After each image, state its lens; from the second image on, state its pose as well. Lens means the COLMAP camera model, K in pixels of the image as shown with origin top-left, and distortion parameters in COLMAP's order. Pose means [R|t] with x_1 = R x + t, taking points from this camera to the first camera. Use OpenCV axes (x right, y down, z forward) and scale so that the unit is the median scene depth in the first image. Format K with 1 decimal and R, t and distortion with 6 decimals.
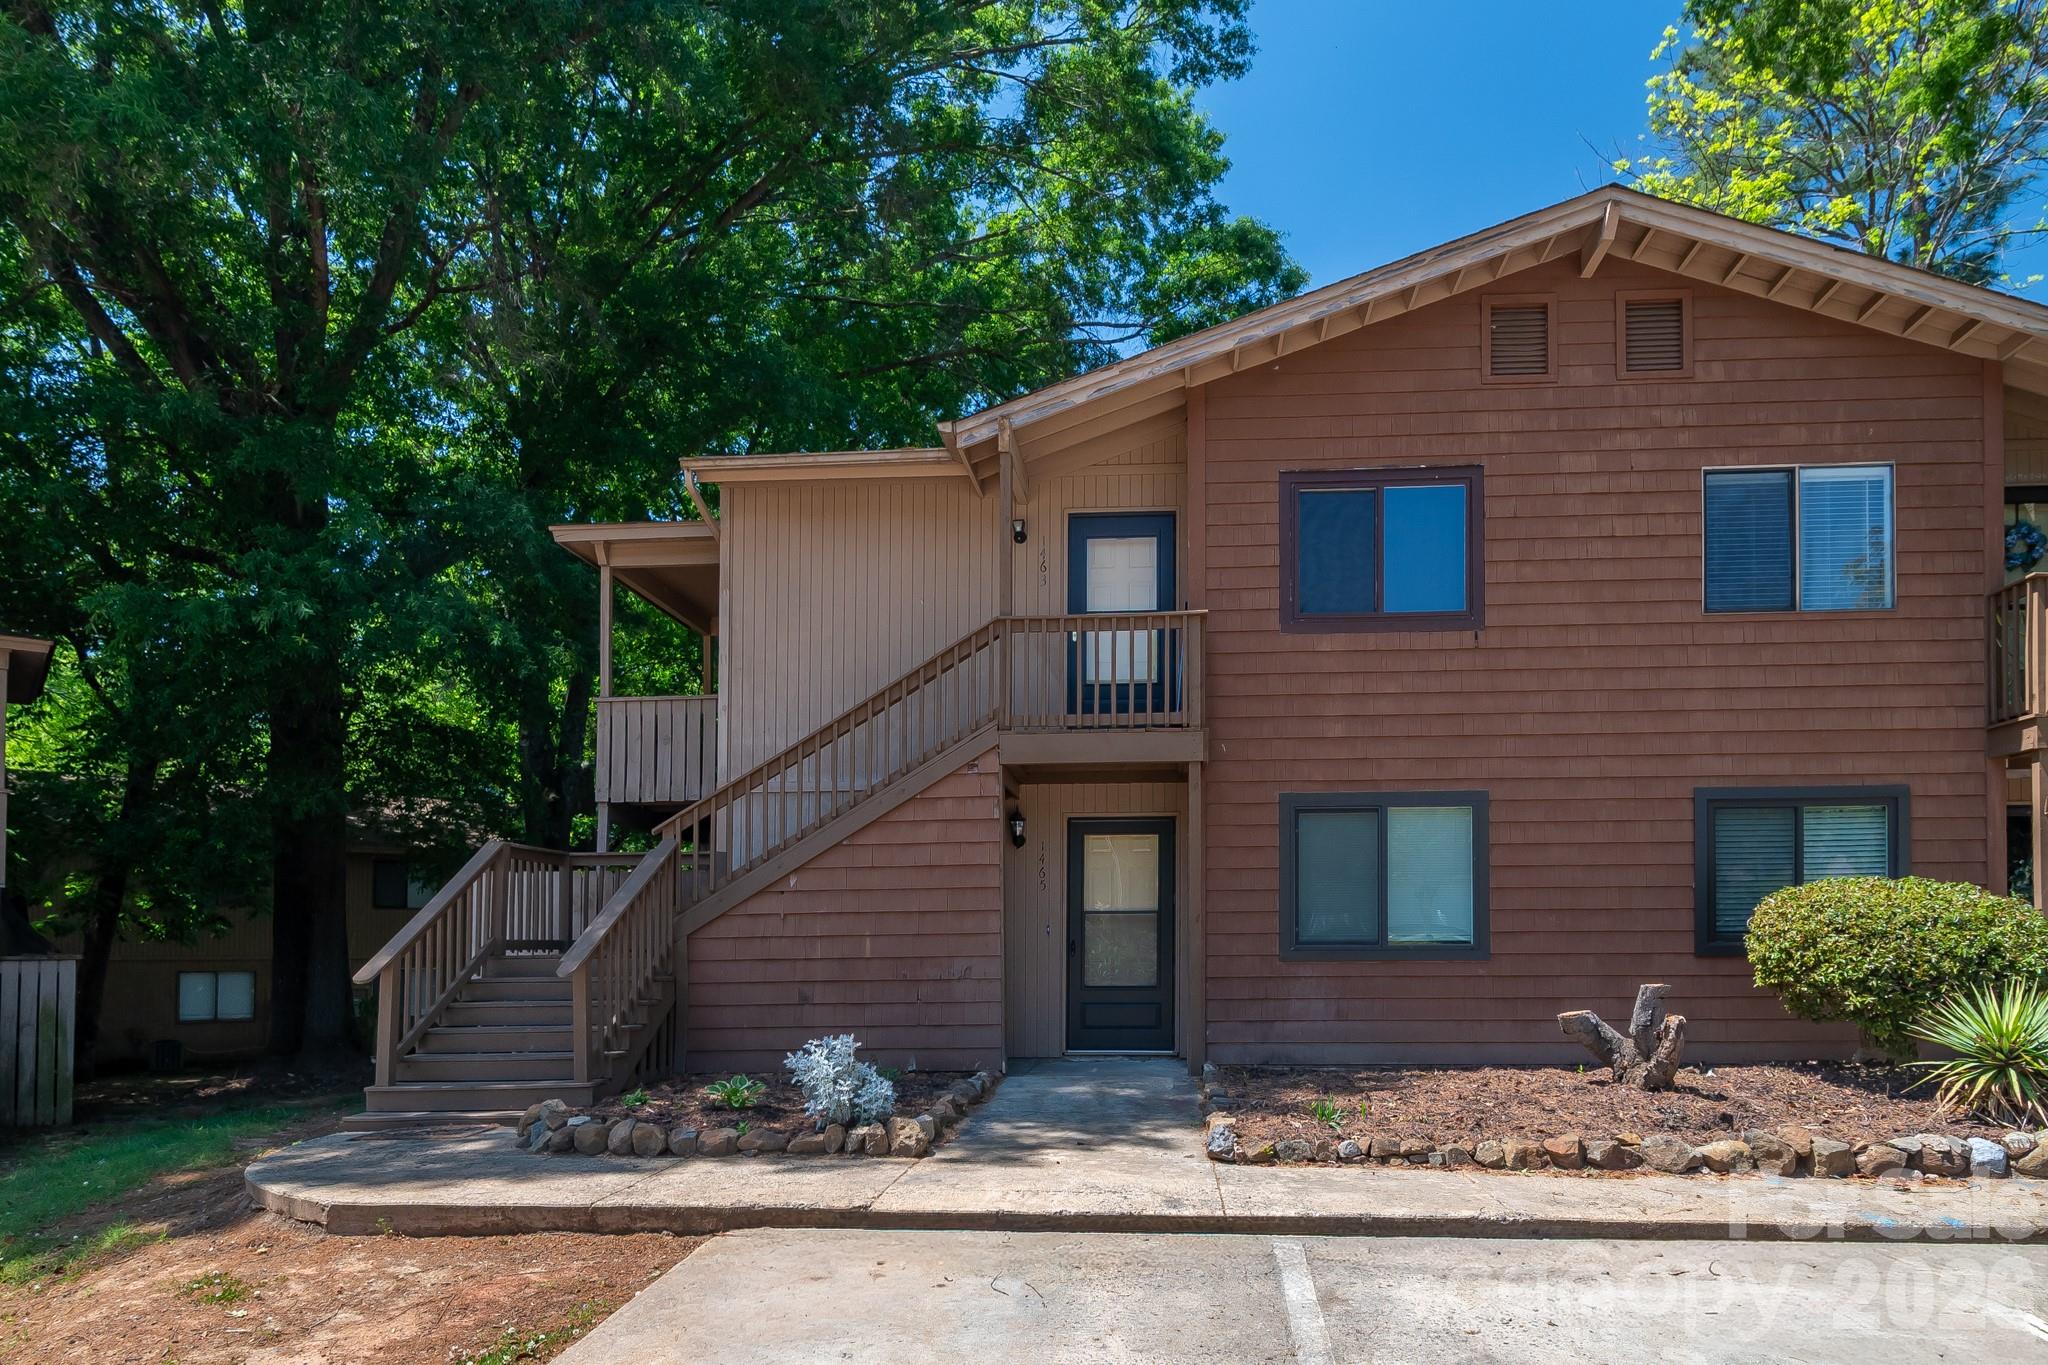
lens RADIAL K [[1074.3, 0, 1023.9], [0, 1074.3, 707.7], [0, 0, 1]] dist [0.000804, 0.000050]
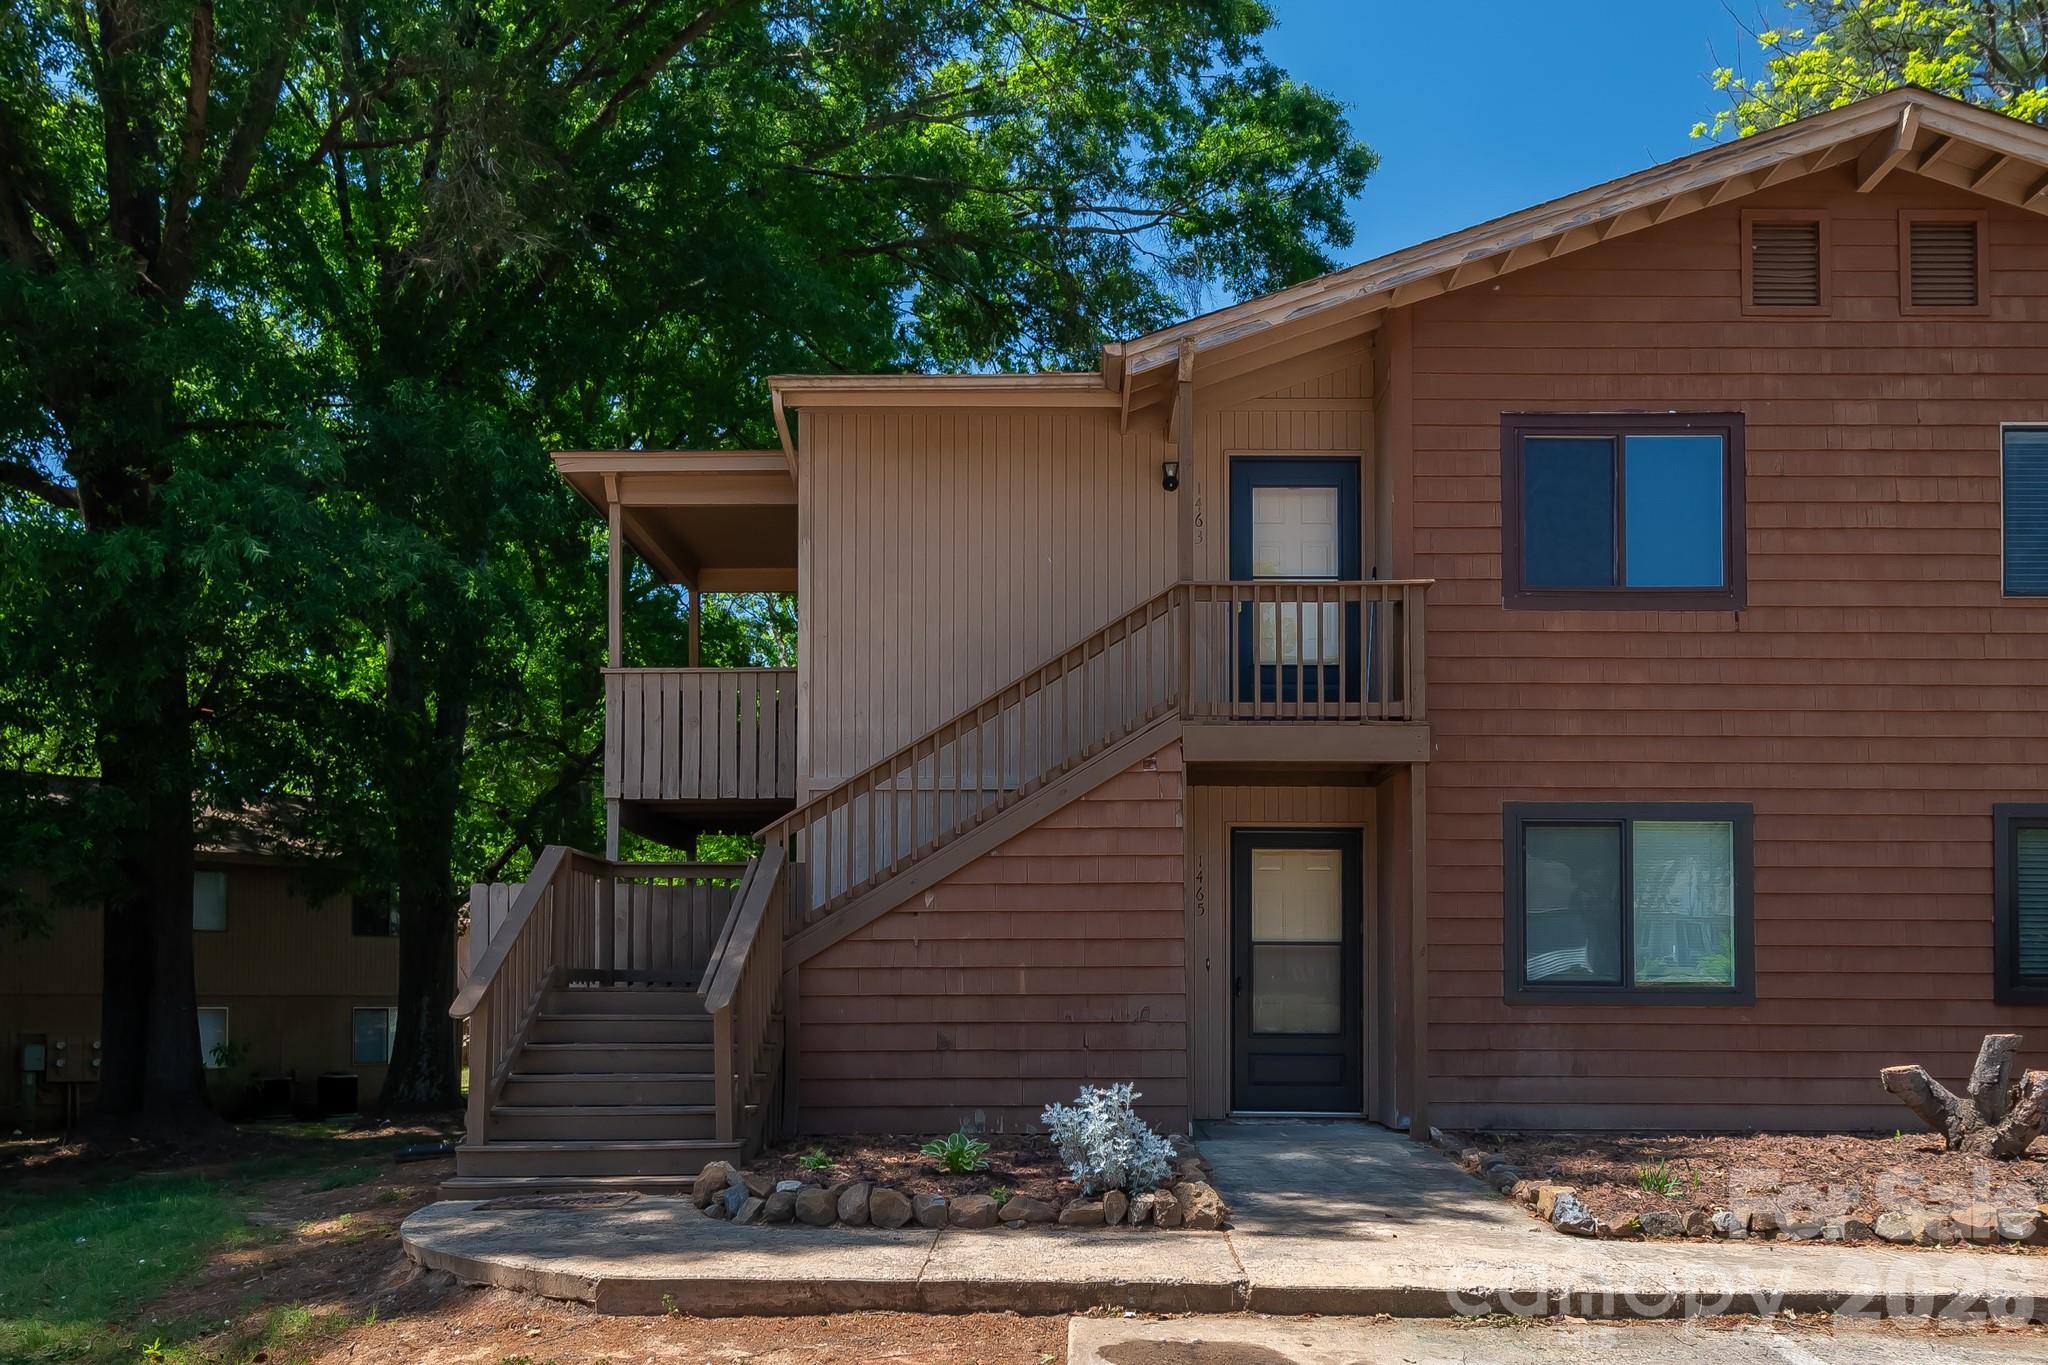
lens RADIAL K [[1357.5, 0, 1024.0], [0, 1357.5, 682.5], [0, 0, 1]] dist [0.001782, -0.002066]
pose [[0.999011, 0.019945, 0.039737, -0.176758], [-0.019816, 0.999797, -0.003647, -0.001421], [-0.039802, 0.002856, 0.999204, -0.032531]]
